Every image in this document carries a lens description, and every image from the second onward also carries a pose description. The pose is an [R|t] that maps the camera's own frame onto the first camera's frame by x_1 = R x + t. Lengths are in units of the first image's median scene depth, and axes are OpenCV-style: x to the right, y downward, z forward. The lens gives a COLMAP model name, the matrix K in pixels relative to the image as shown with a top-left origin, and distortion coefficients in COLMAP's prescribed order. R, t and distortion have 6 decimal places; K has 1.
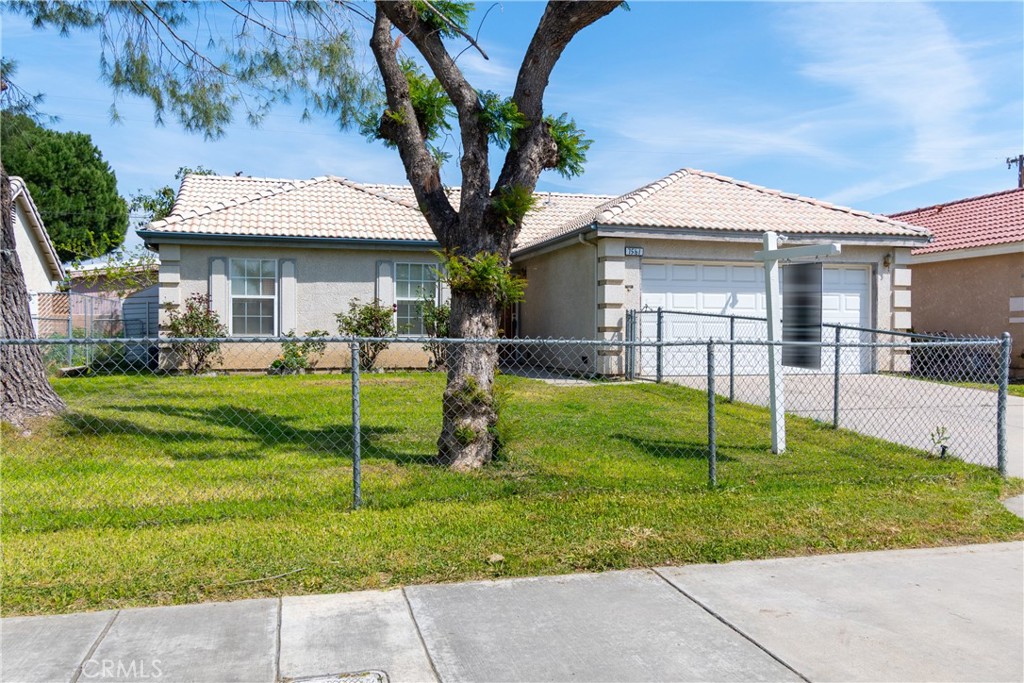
lens RADIAL K [[853.1, 0, 512.0], [0, 853.1, 341.5], [0, 0, 1]] dist [0.000164, 0.000006]
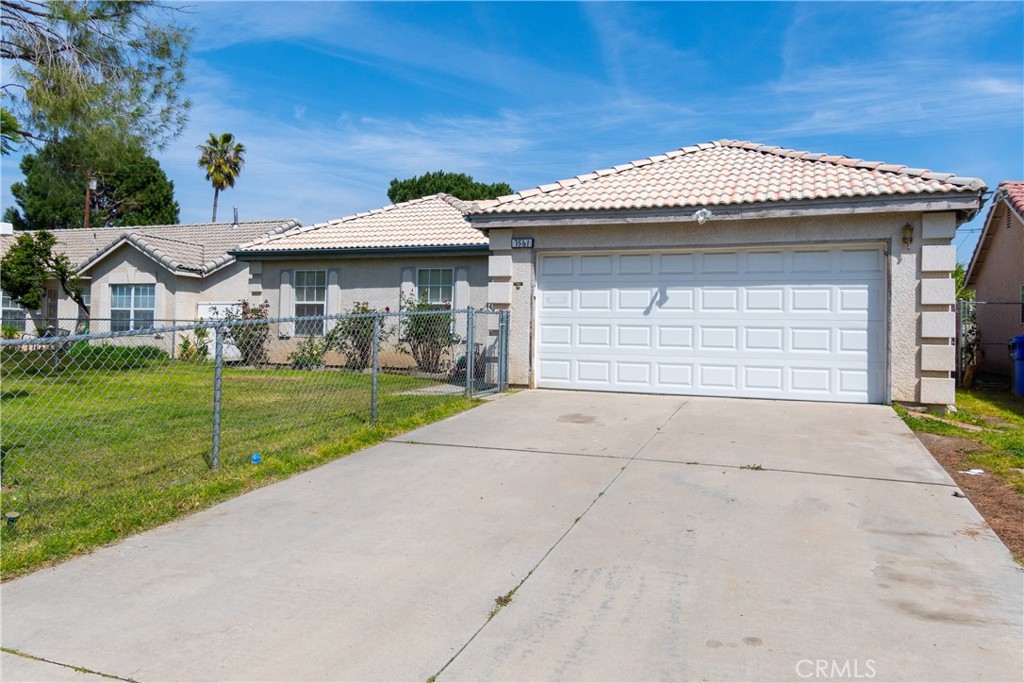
lens RADIAL K [[729.2, 0, 515.9], [0, 729.2, 323.3], [0, 0, 1]] dist [-0.001869, -0.000123]
pose [[0.808273, 0.003185, -0.588799, 0.526272], [-0.023195, 0.999381, -0.026435, -0.003973], [0.588350, 0.035024, 0.807847, 0.367764]]
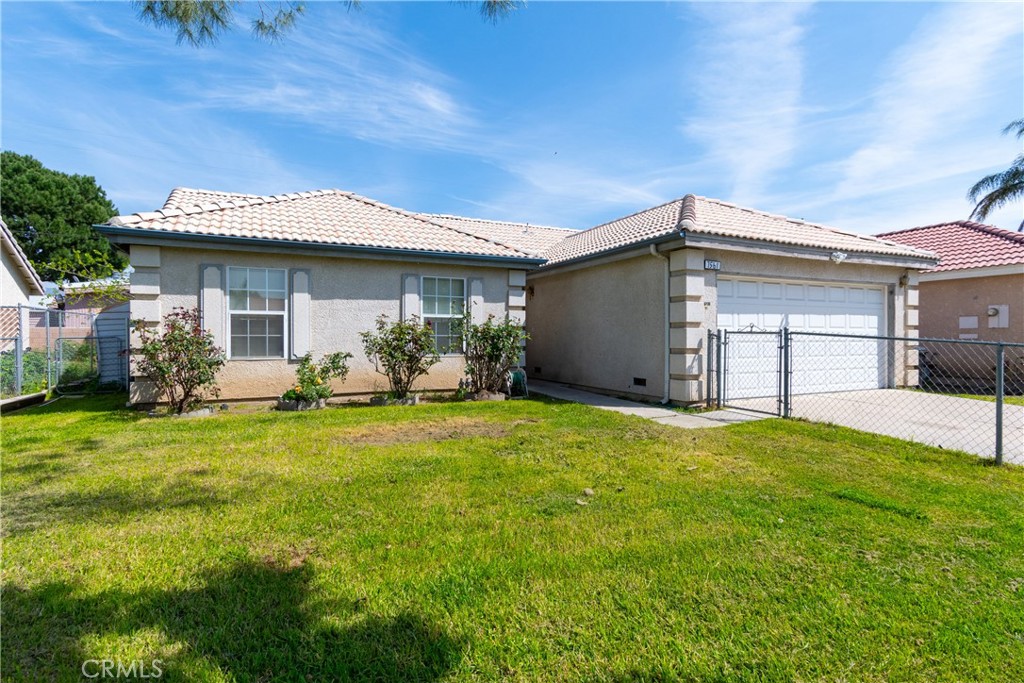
lens RADIAL K [[531.5, 0, 520.2], [0, 531.5, 338.6], [0, 0, 1]] dist [0.000966, 0.000645]
pose [[0.981085, -0.004116, 0.193532, -0.153709], [0.005166, 0.999975, -0.004917, -0.023296], [-0.193507, 0.005824, 0.981082, 0.444153]]
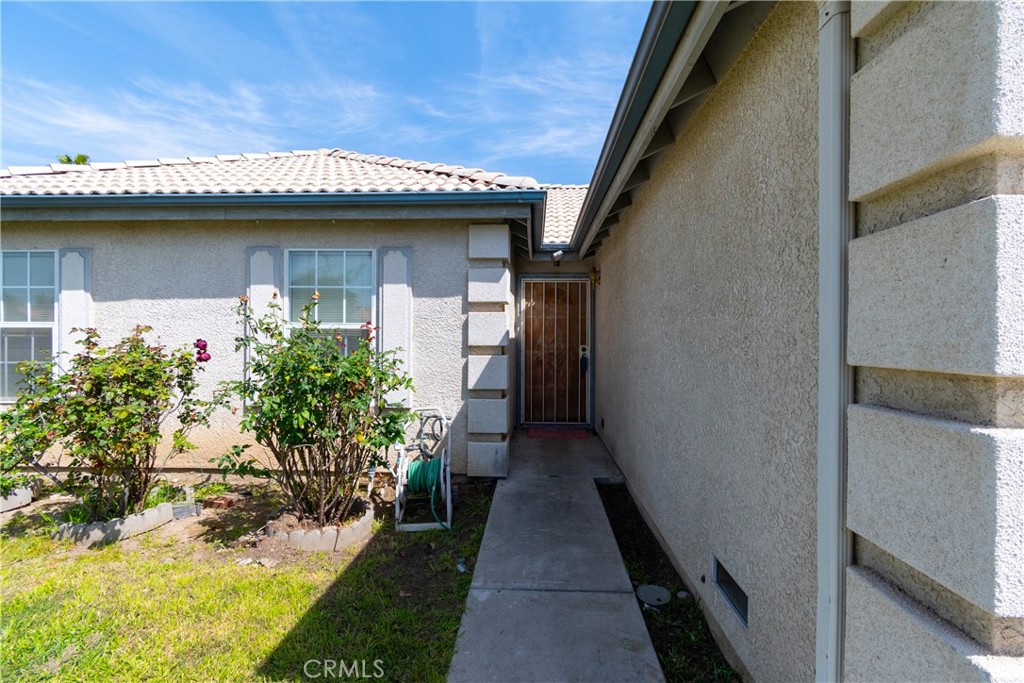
lens RADIAL K [[450.9, 0, 511.8], [0, 450.9, 372.2], [0, 0, 1]] dist [0.022067, -0.000026]
pose [[0.950105, 0.024380, -0.310977, 0.066886], [-0.002455, 0.997495, 0.070700, -0.045470], [0.311921, -0.066409, 0.947784, 0.848199]]
